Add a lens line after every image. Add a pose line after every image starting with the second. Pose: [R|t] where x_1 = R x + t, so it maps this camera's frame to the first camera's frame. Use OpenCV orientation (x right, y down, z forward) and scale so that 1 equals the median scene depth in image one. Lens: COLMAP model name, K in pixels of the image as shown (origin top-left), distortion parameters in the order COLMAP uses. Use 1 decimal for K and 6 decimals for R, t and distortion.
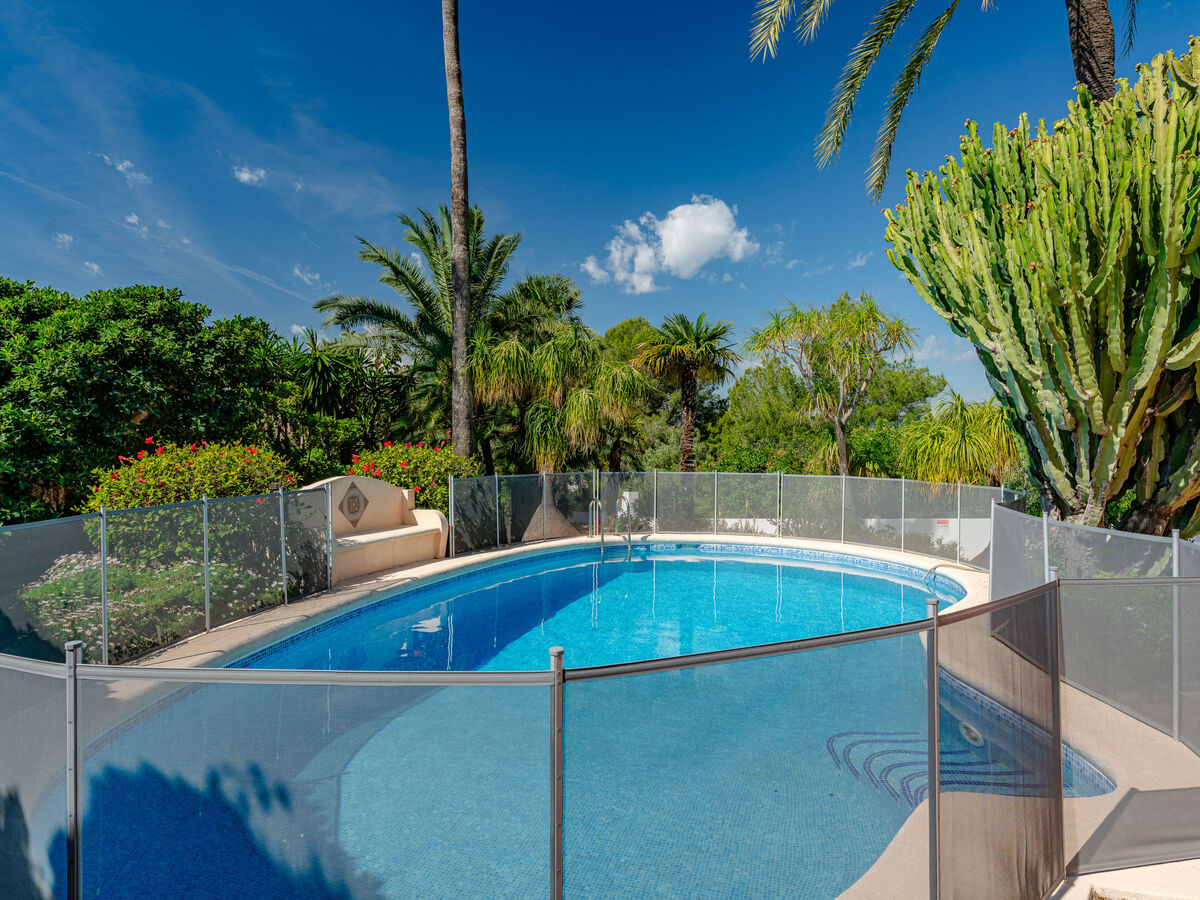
lens RADIAL K [[739.5, 0, 604.1], [0, 739.5, 434.5], [0, 0, 1]] dist [-0.003277, 0.002317]
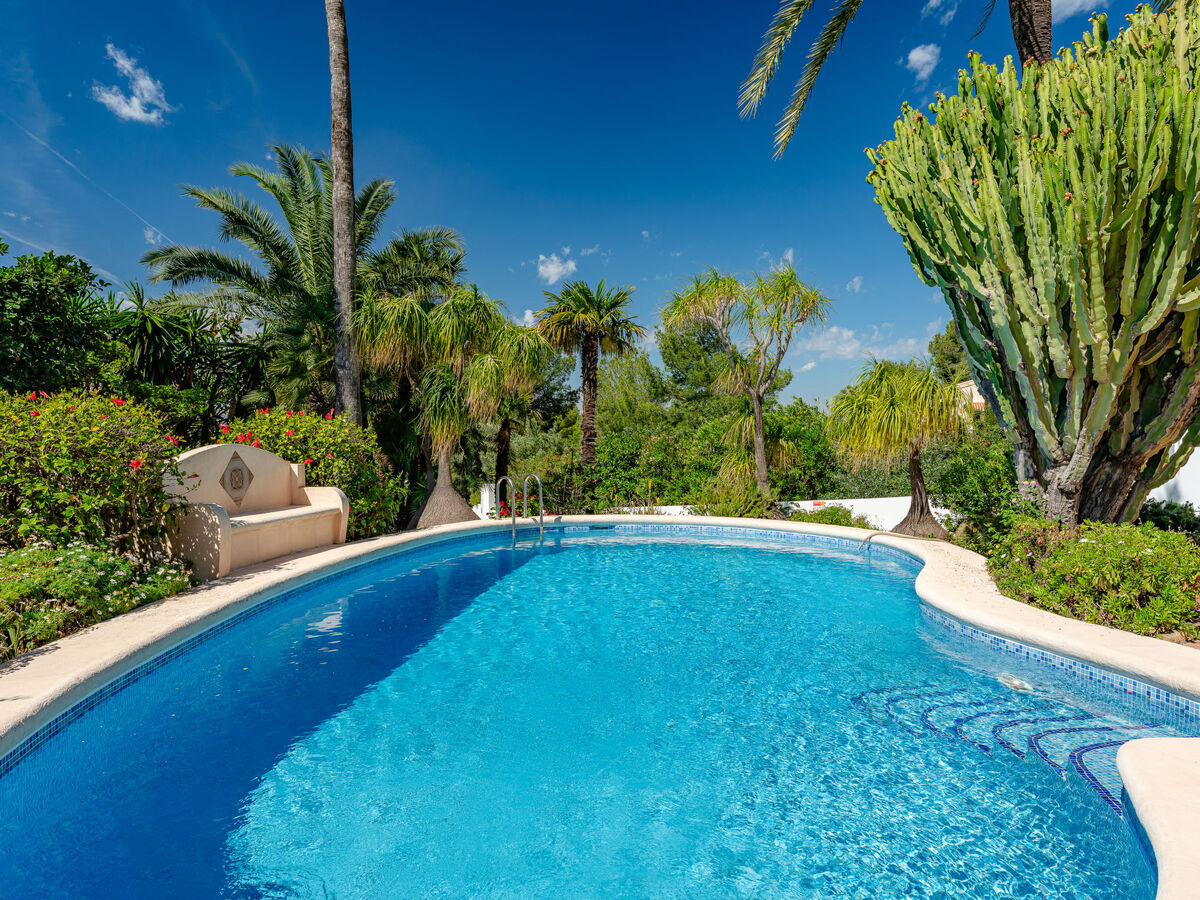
lens RADIAL K [[758.9, 0, 596.2], [0, 758.9, 448.6], [0, 0, 1]] dist [-0.008185, 0.002690]
pose [[0.976653, -0.004917, 0.214764, -0.101595], [0.000593, 0.999796, 0.020190, 0.034804], [-0.214820, -0.019592, 0.976457, 0.078584]]
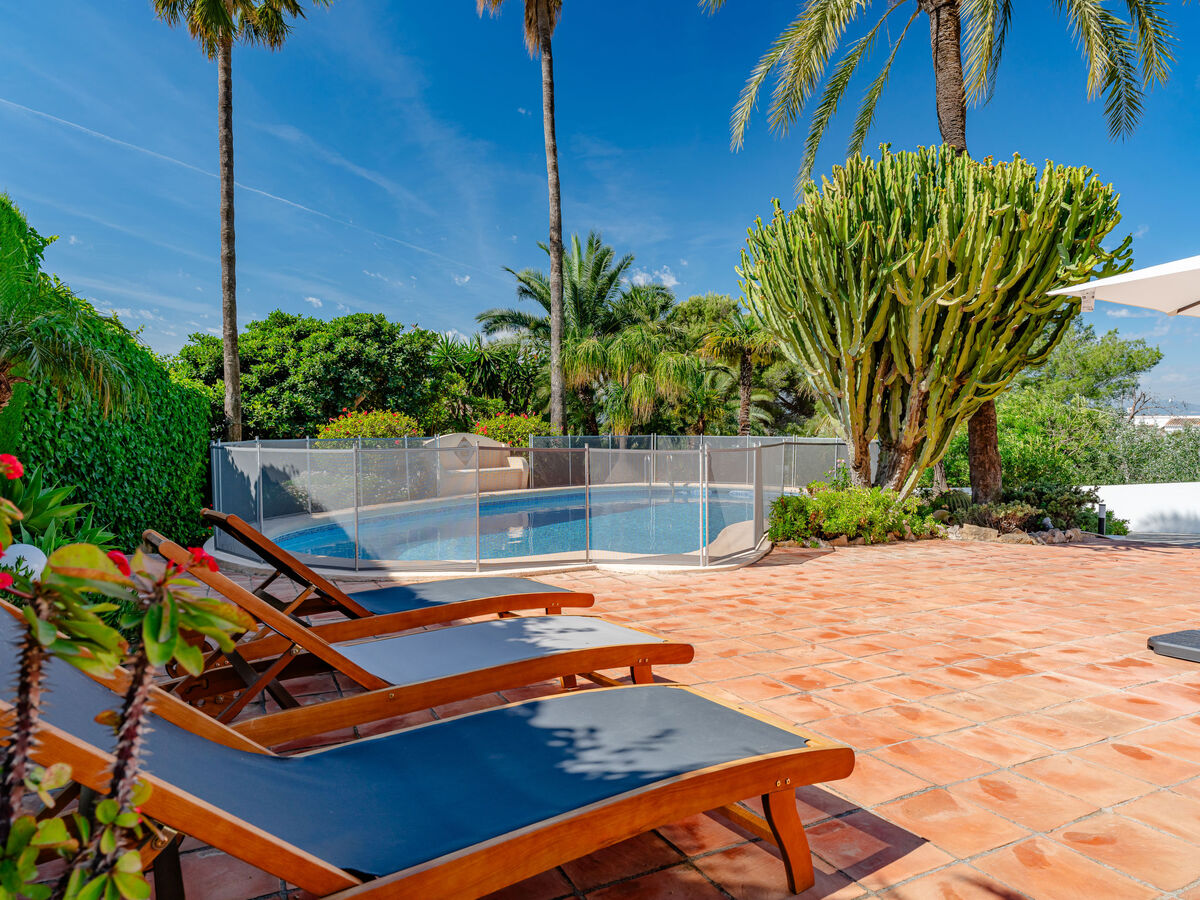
lens RADIAL K [[756.9, 0, 603.7], [0, 756.9, 433.8], [0, 0, 1]] dist [0.000277, 0.000646]
pose [[0.950703, -0.000181, -0.310101, 0.346170], [0.006432, 0.999796, 0.019137, 0.022325], [0.310035, -0.020189, 0.950511, -0.347490]]
